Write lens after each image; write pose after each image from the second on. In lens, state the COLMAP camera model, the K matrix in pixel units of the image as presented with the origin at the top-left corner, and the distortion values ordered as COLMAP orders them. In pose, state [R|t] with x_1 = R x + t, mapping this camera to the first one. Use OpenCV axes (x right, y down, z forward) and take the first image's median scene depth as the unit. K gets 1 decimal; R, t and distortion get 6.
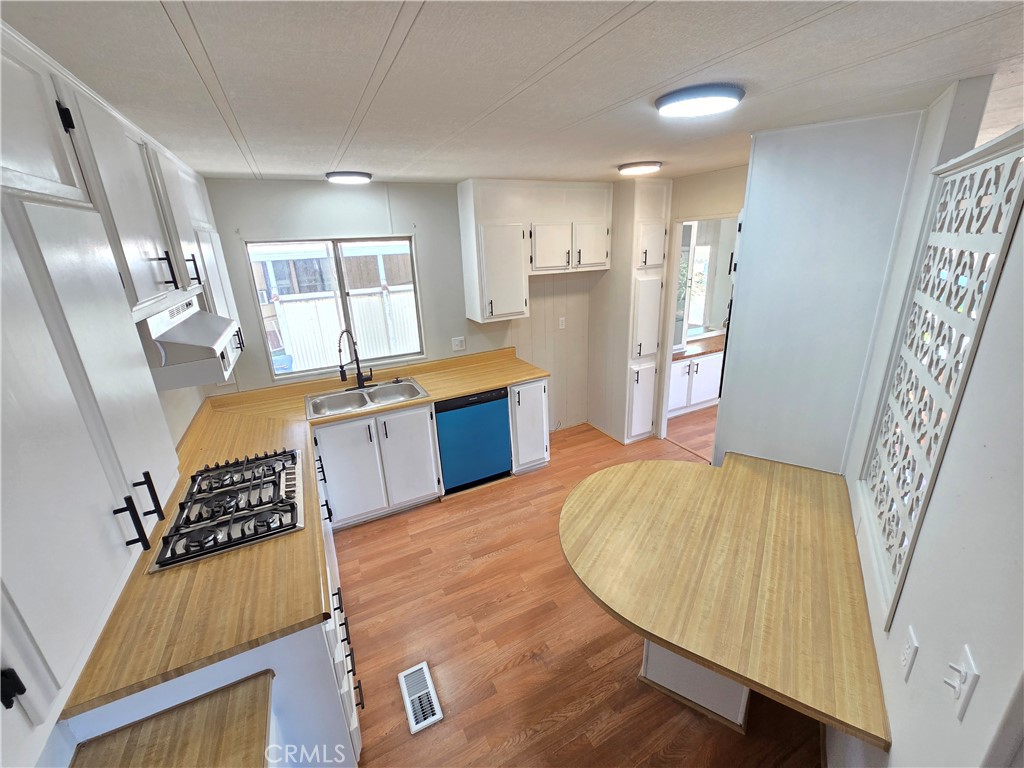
lens RADIAL K [[418.3, 0, 517.0], [0, 418.3, 376.9], [0, 0, 1]] dist [-0.004443, 0.000505]
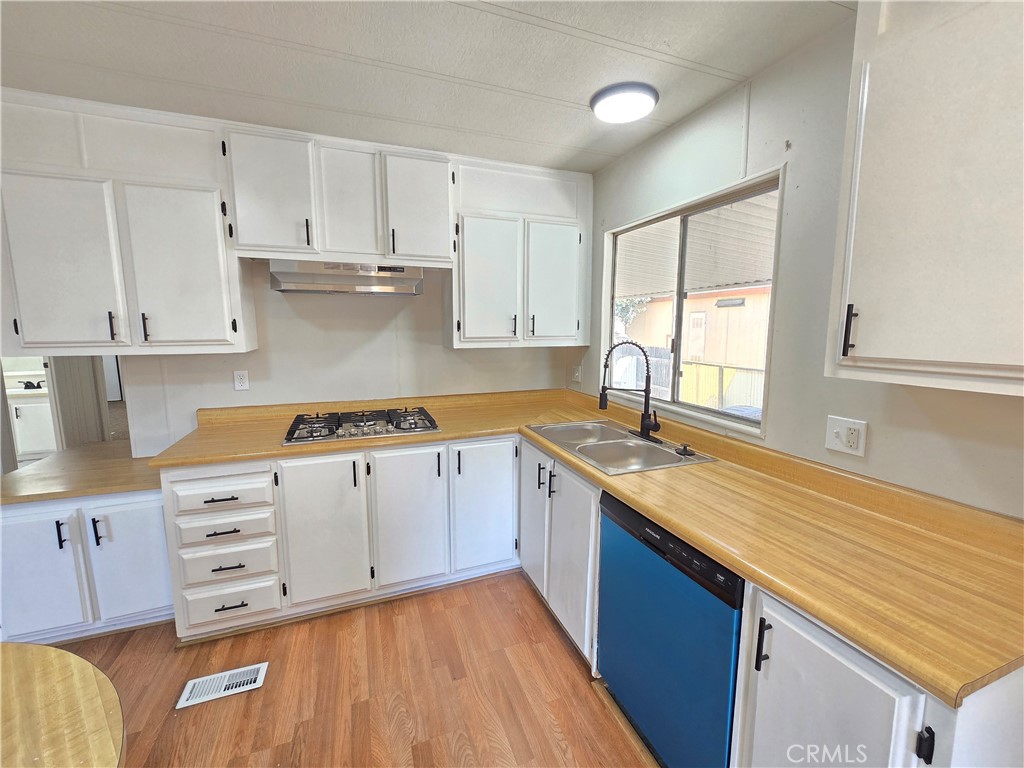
lens RADIAL K [[418.3, 0, 515.6], [0, 418.3, 378.0], [0, 0, 1]] dist [-0.004443, 0.000505]
pose [[-0.106481, 0.160056, -0.981348, 0.312318], [-0.308706, 0.932865, 0.185644, -0.135622], [0.945178, 0.322716, -0.049922, 0.948141]]
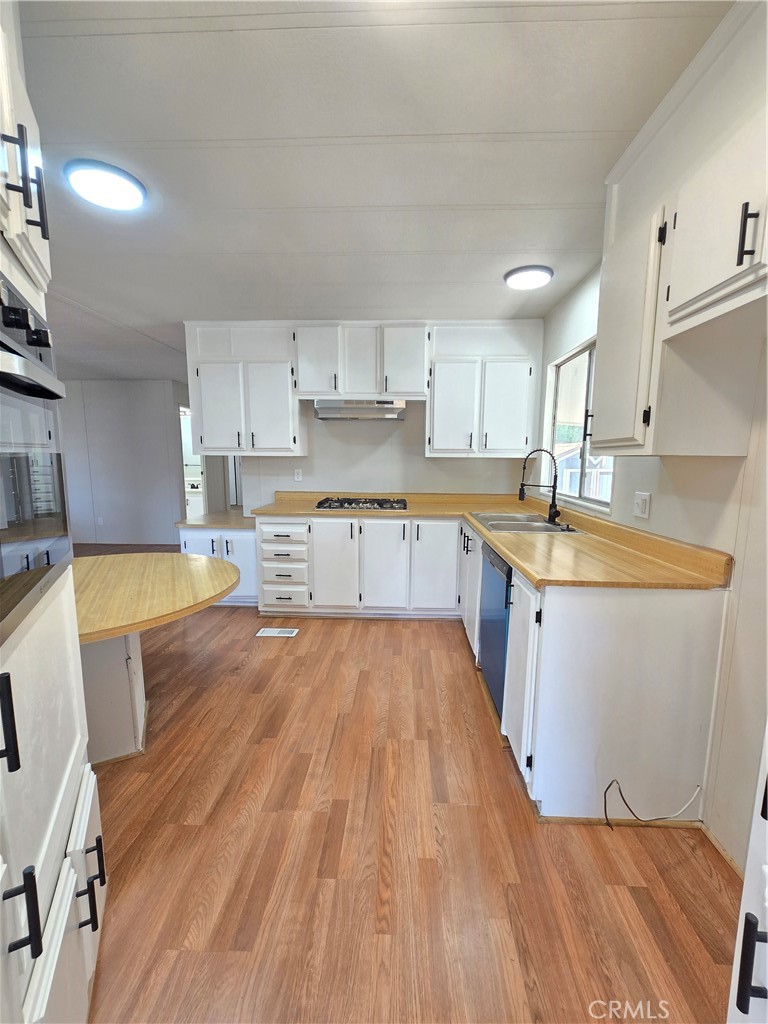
lens RADIAL K [[418.3, 0, 391.7], [0, 418.3, 517.9], [0, 0, 1]] dist [-0.004443, 0.000505]
pose [[-0.488351, 0.154725, -0.858821, 0.593098], [-0.263942, 0.911870, 0.314368, -0.188693], [0.831774, 0.380201, -0.404474, 1.245167]]
